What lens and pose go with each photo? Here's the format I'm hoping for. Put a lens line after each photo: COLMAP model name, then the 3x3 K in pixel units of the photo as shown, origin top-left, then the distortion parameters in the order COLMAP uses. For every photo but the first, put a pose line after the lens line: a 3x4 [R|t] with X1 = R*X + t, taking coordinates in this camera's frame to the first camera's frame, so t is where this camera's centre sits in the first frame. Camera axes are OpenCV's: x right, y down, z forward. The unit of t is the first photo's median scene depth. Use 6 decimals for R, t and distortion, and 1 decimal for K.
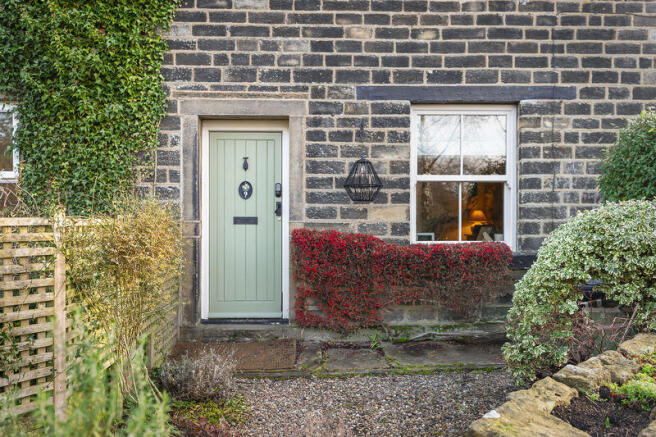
lens RADIAL K [[563.6, 0, 328.3], [0, 563.6, 219.9], [0, 0, 1]] dist [0.004809, 0.004407]
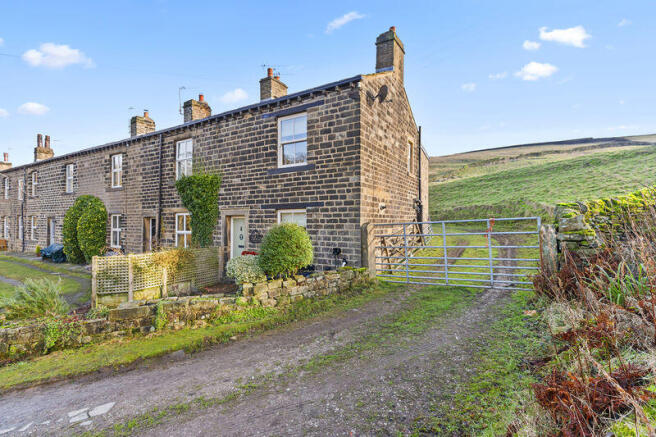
lens RADIAL K [[303.7, 0, 329.7], [0, 303.7, 218.1], [0, 0, 1]] dist [-0.001438, 0.000578]
pose [[0.837071, -0.006039, -0.547061, 1.239702], [0.001390, 0.999959, -0.008912, -0.147708], [0.547093, 0.006700, 0.837045, -0.166816]]
